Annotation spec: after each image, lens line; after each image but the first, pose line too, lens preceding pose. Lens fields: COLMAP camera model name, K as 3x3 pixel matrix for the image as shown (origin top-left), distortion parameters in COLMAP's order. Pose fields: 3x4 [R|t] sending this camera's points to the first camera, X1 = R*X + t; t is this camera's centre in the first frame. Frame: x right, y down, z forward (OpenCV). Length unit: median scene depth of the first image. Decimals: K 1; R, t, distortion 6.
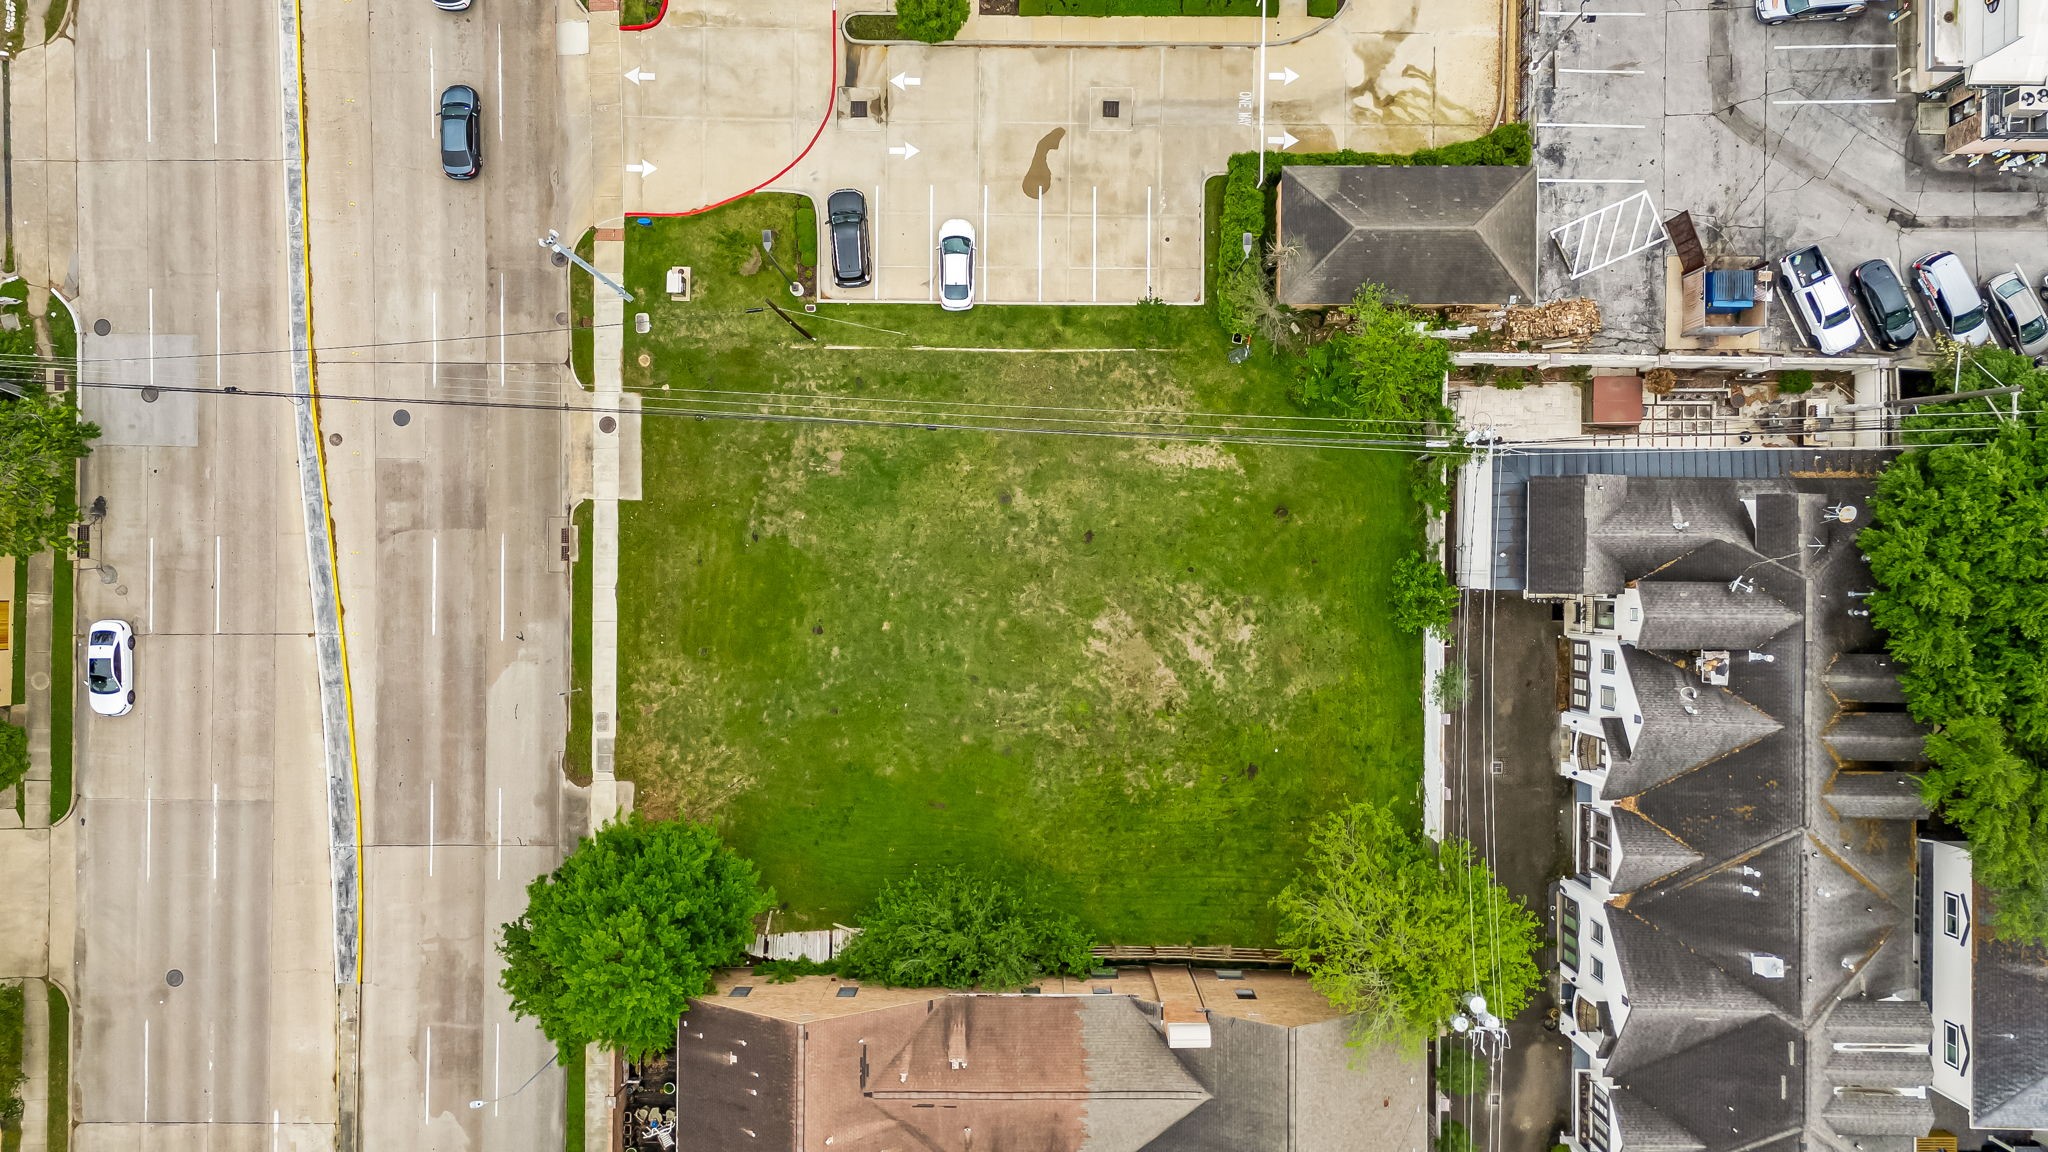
lens RADIAL K [[1542.5, 0, 1028.7], [0, 1542.5, 567.6], [0, 0, 1]] dist [0.057688, -0.055296]
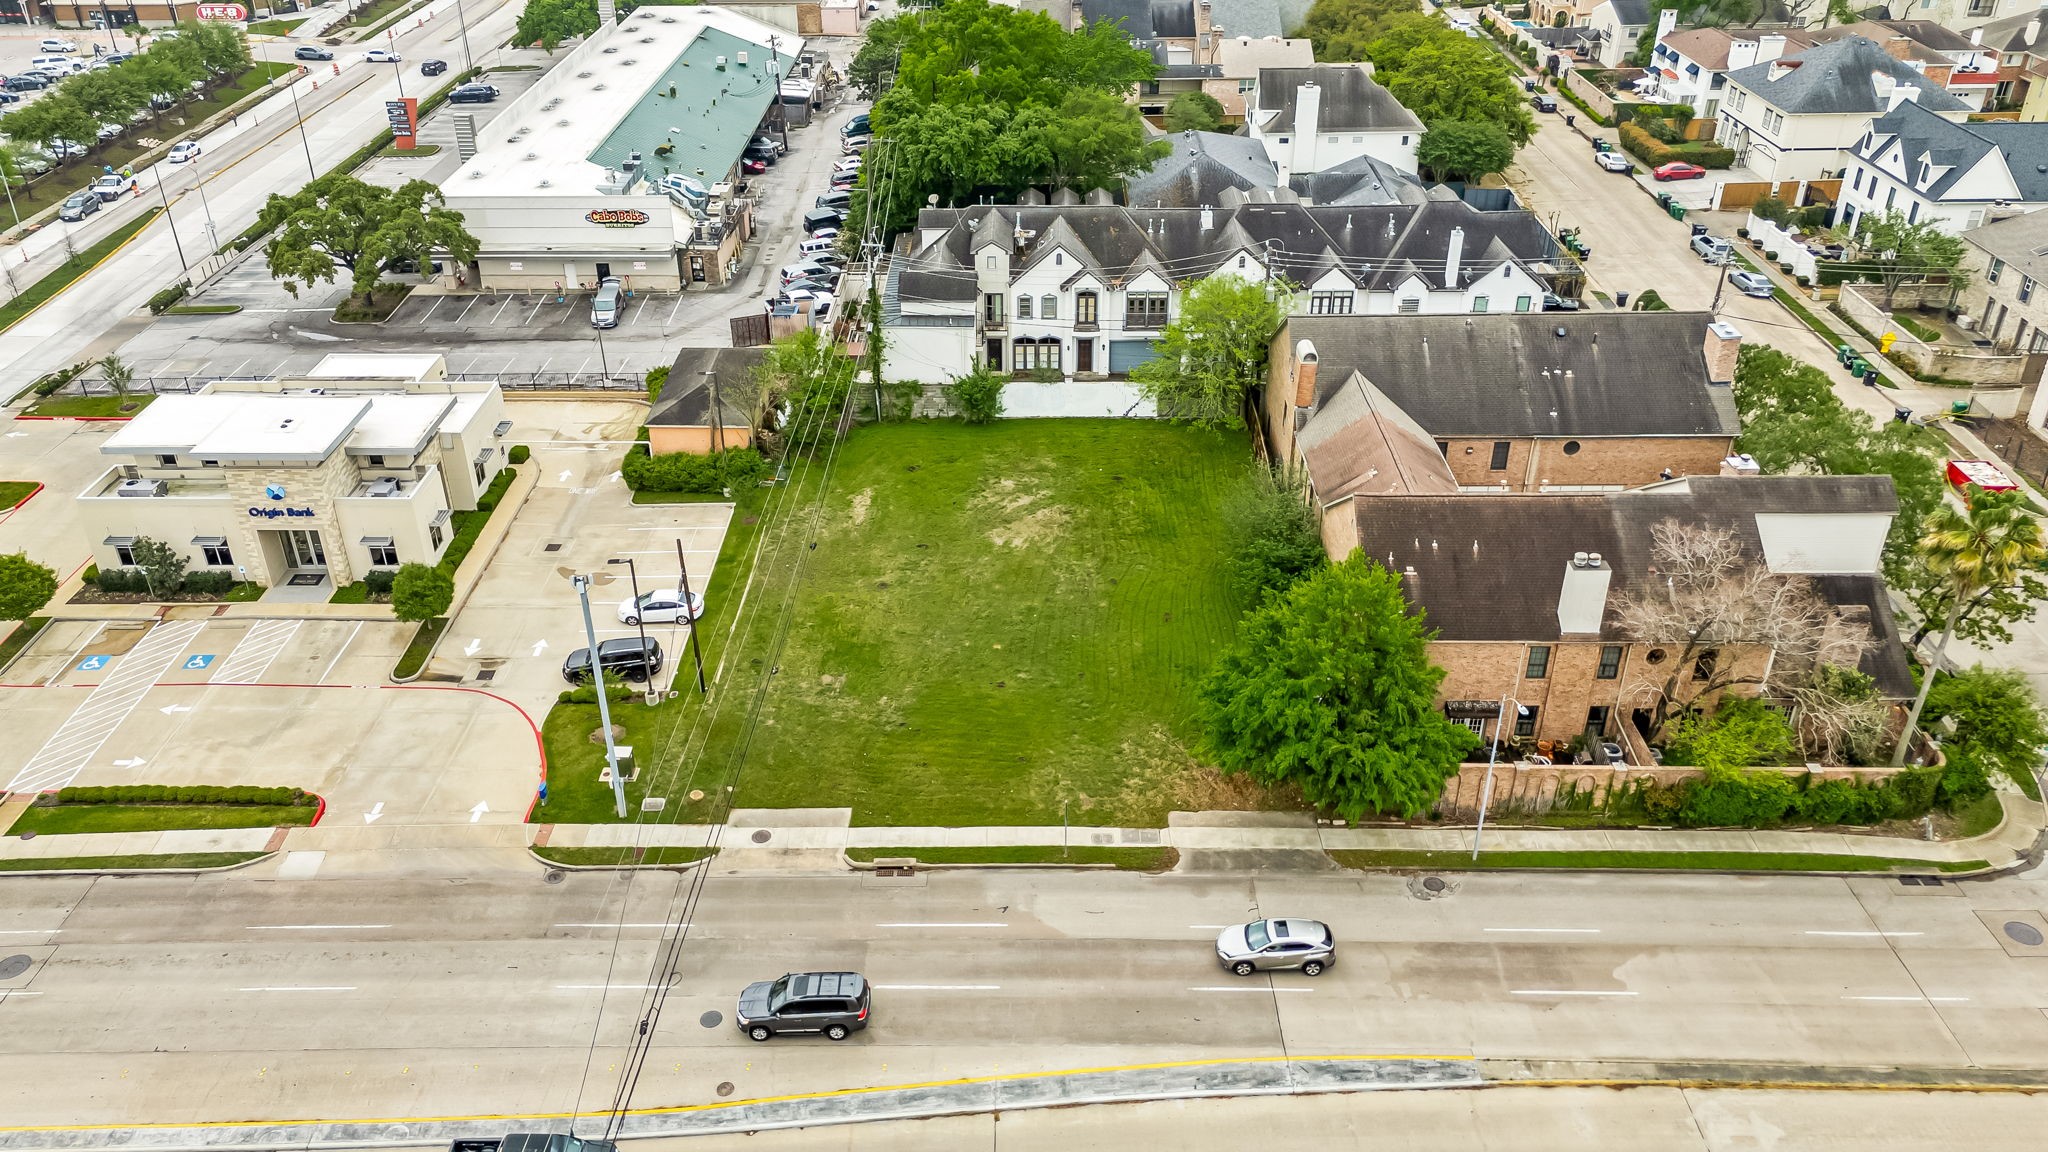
lens RADIAL K [[1519.8, 0, 1011.2], [0, 1519.8, 523.7], [0, 0, 1]] dist [0.101393, -0.131817]
pose [[0.007364, -0.494576, 0.869103, -0.933584], [0.999945, -0.002855, -0.010097, 0.057523], [0.007475, 0.869130, 0.494528, 0.423039]]
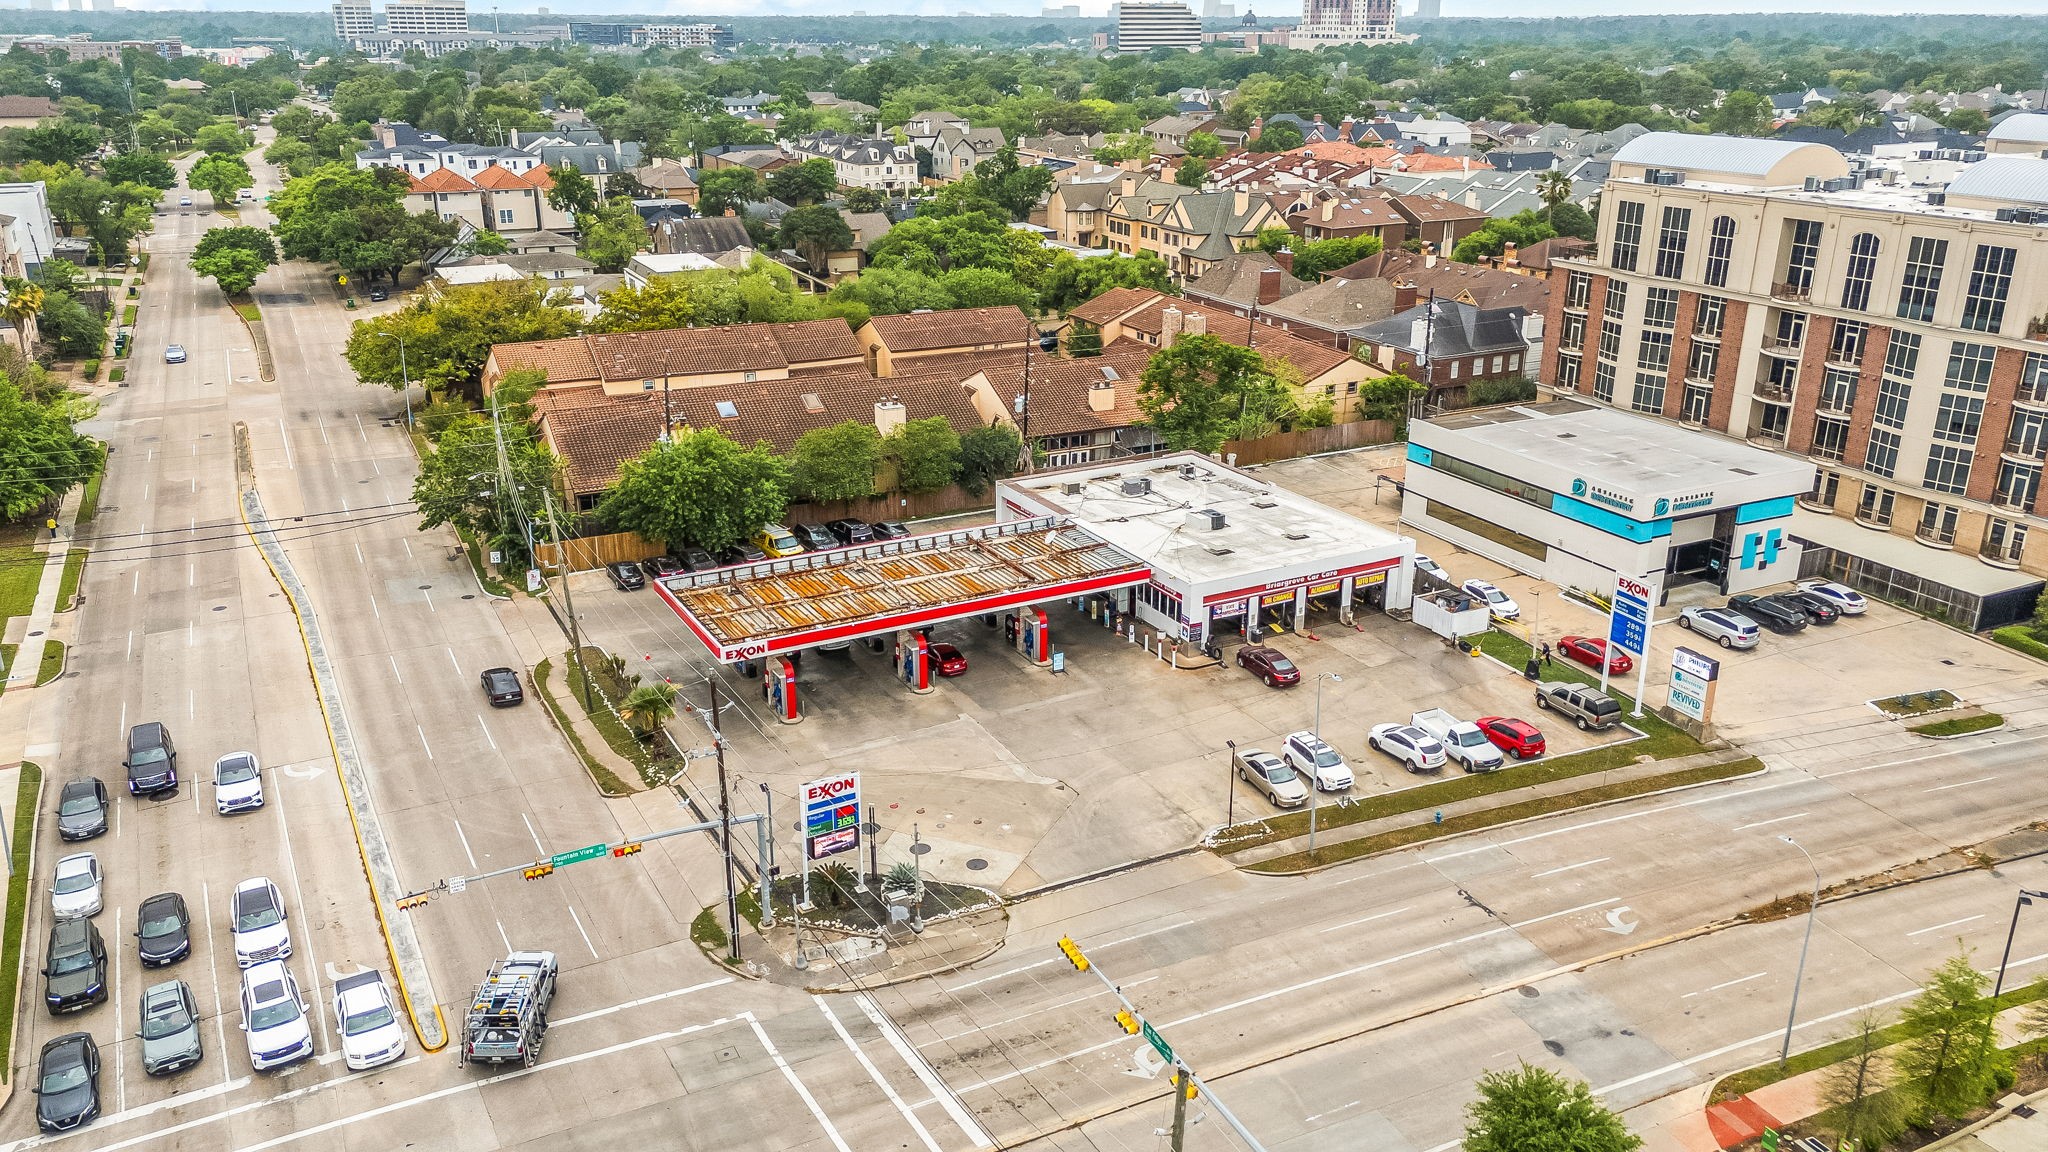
lens RADIAL K [[1542.5, 0, 1028.7], [0, 1542.5, 567.6], [0, 0, 1]] dist [0.057688, -0.055296]
pose [[-0.890660, 0.143979, -0.431270, -0.449365], [-0.454616, -0.296468, 0.839899, -1.503520], [-0.006930, 0.944127, 0.329508, 0.529292]]
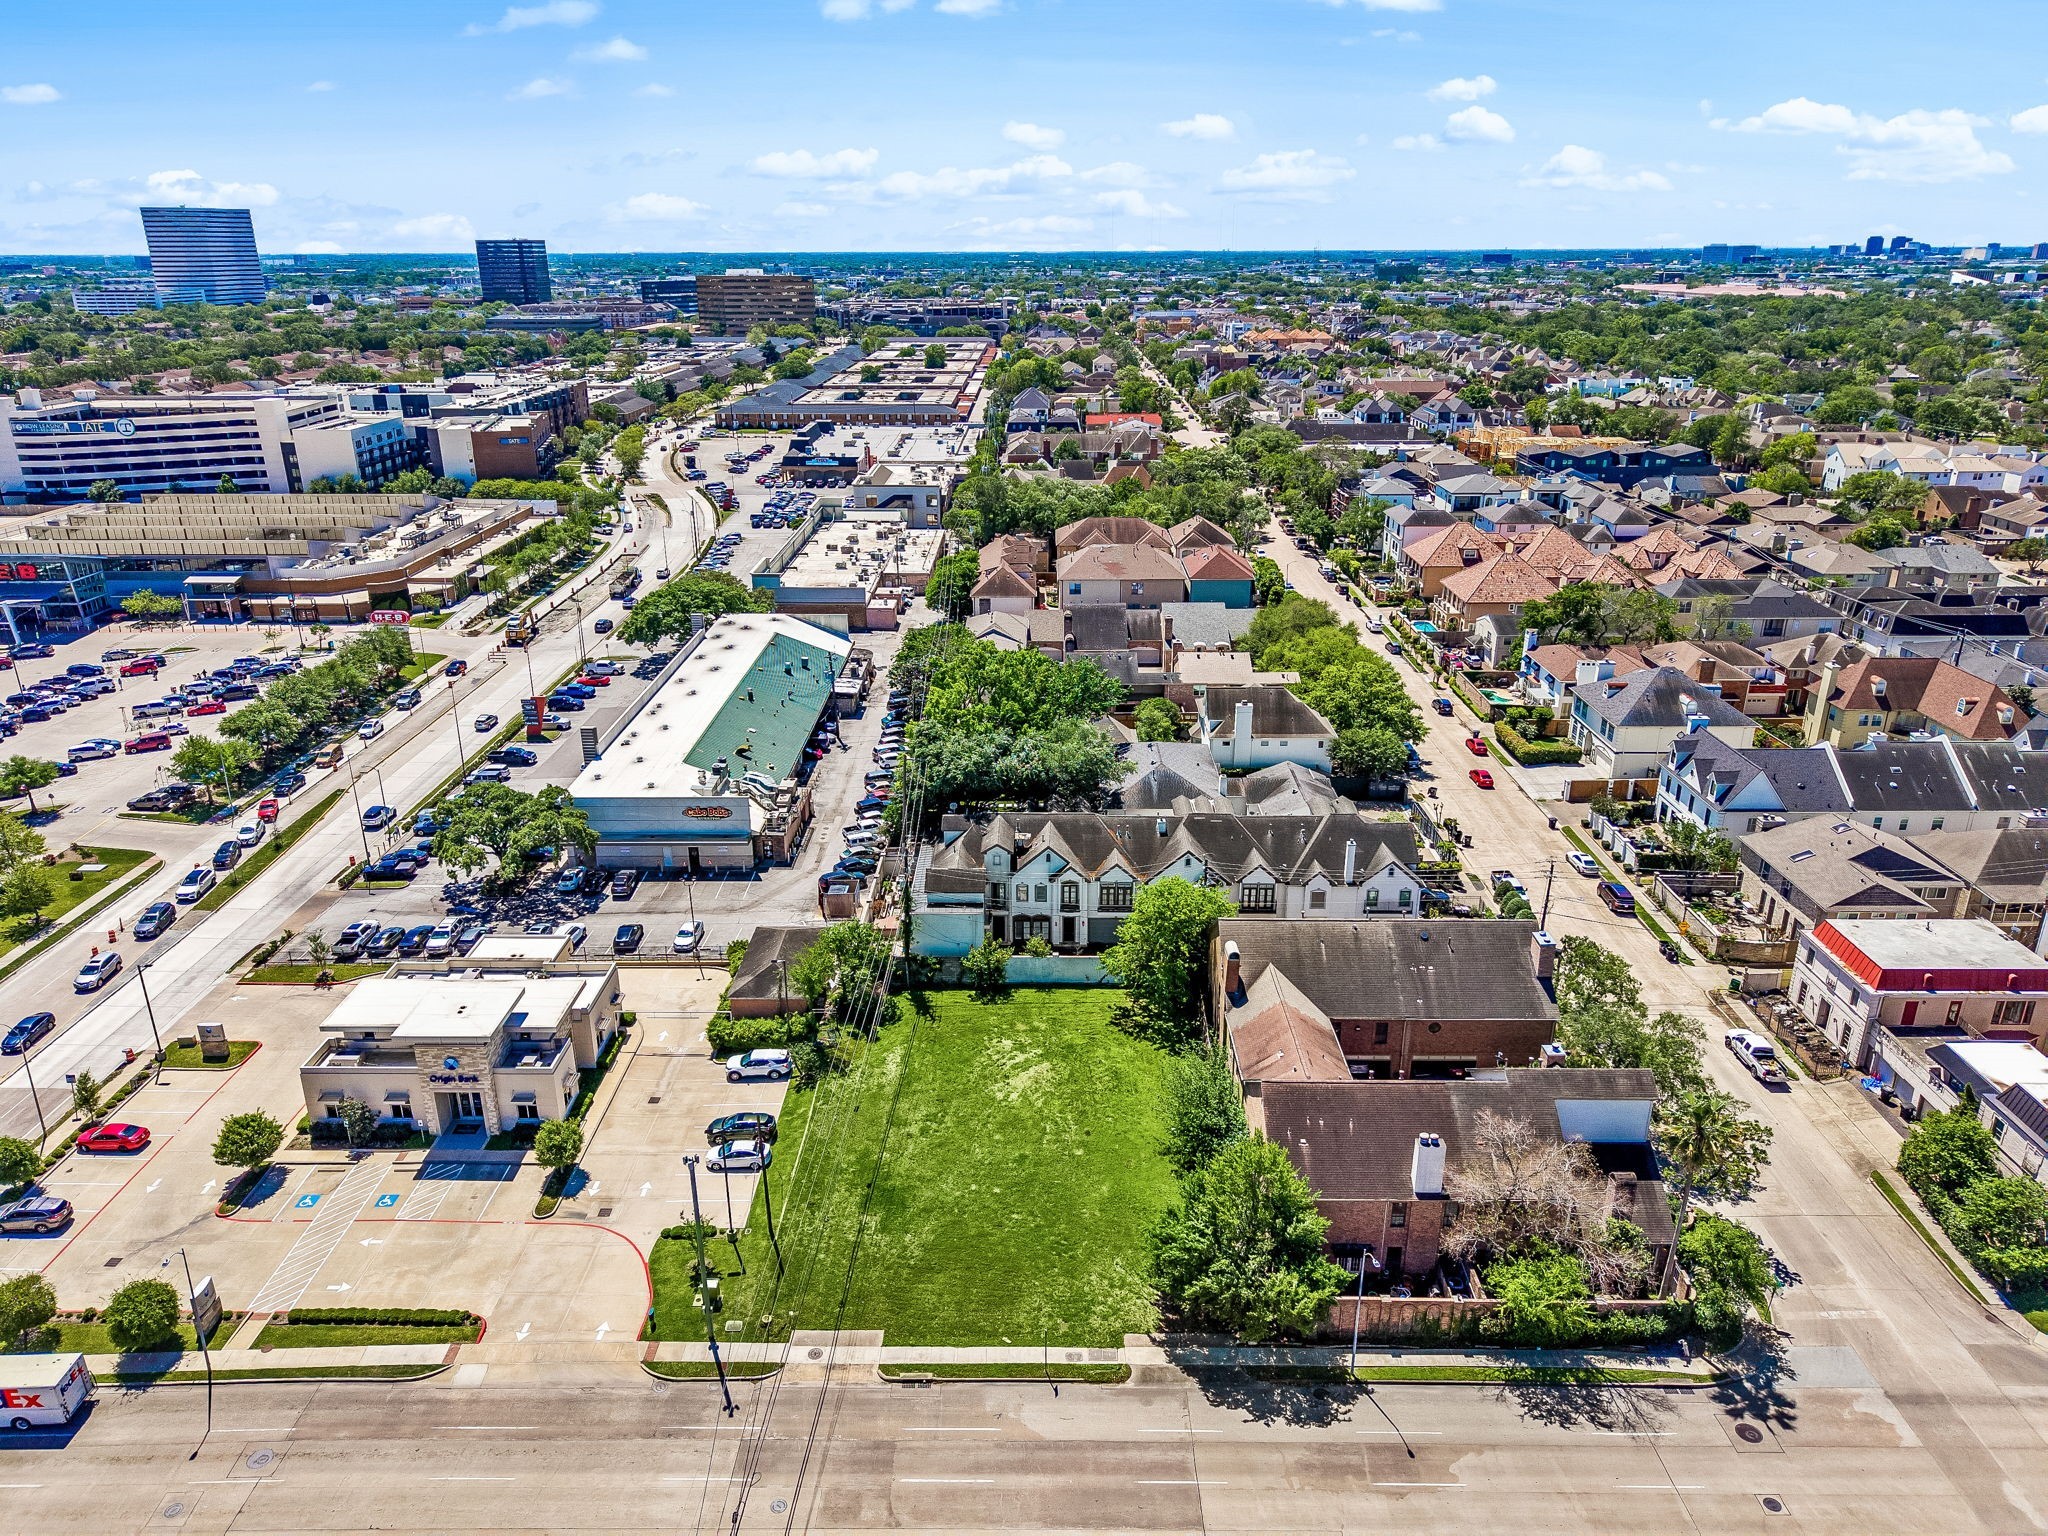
lens RADIAL K [[1372.3, 0, 1027.7], [0, 1372.3, 734.9], [0, 0, 1]] dist [0.047001, -0.060615]
pose [[0.003942, -0.334711, 0.942313, -1.085451], [0.999991, -0.000056, -0.004204, 0.069721], [0.001460, 0.942321, 0.334708, 0.225253]]
